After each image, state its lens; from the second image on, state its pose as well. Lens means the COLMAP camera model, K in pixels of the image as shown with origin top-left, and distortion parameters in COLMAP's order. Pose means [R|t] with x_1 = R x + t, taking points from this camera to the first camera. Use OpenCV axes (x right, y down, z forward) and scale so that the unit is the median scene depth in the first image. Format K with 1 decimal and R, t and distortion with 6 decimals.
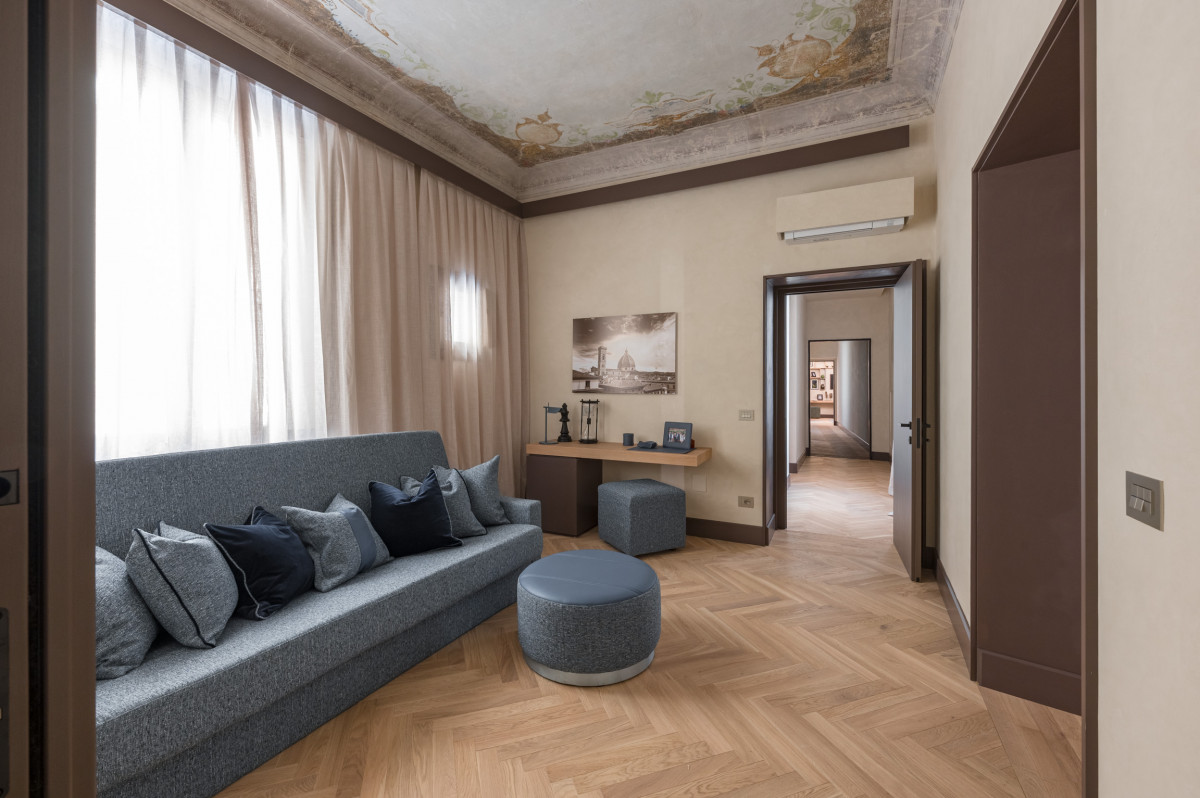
lens RADIAL K [[494.3, 0, 589.6], [0, 494.3, 392.0], [0, 0, 1]] dist [0.003012, 0.000224]
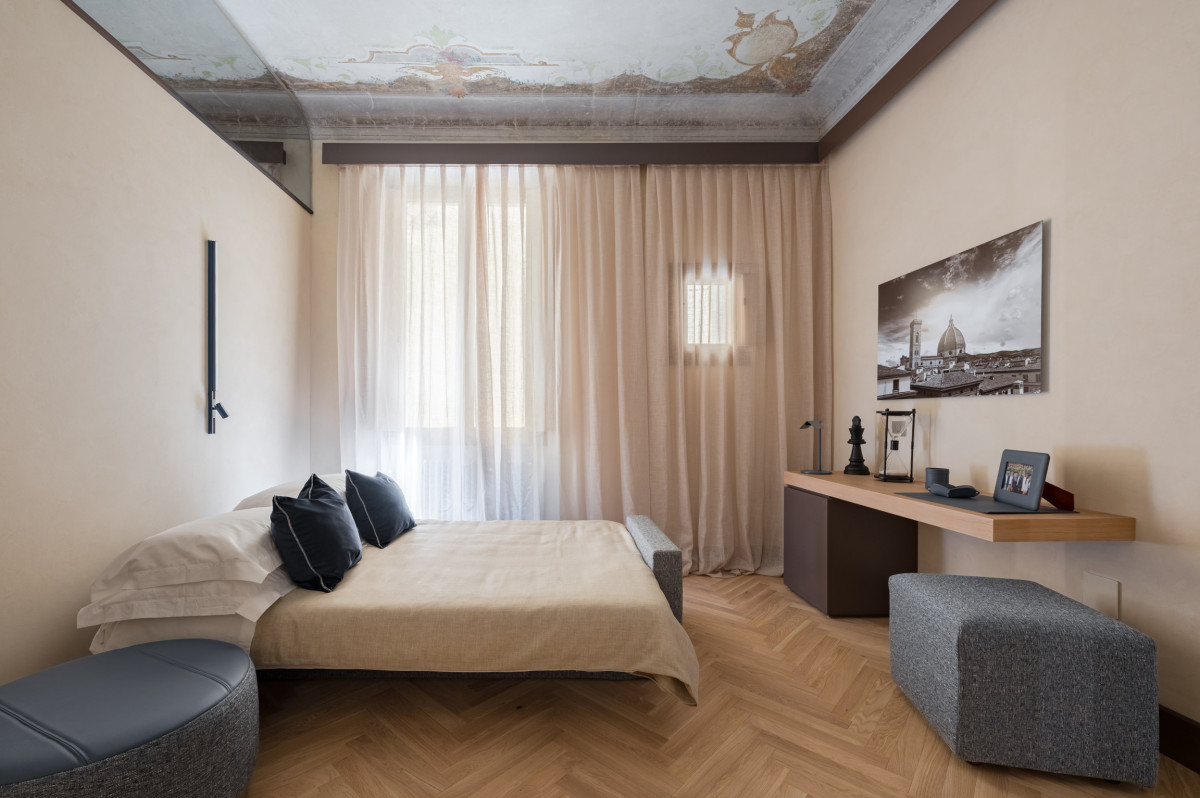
lens RADIAL K [[494.3, 0, 544.6], [0, 494.3, 421.3], [0, 0, 1]] dist [0.003012, 0.000224]
pose [[0.452638, 0.008499, -0.891654, 0.373576], [-0.009818, 0.999941, 0.004547, 0.032824], [0.891640, 0.006696, 0.452695, 0.350781]]
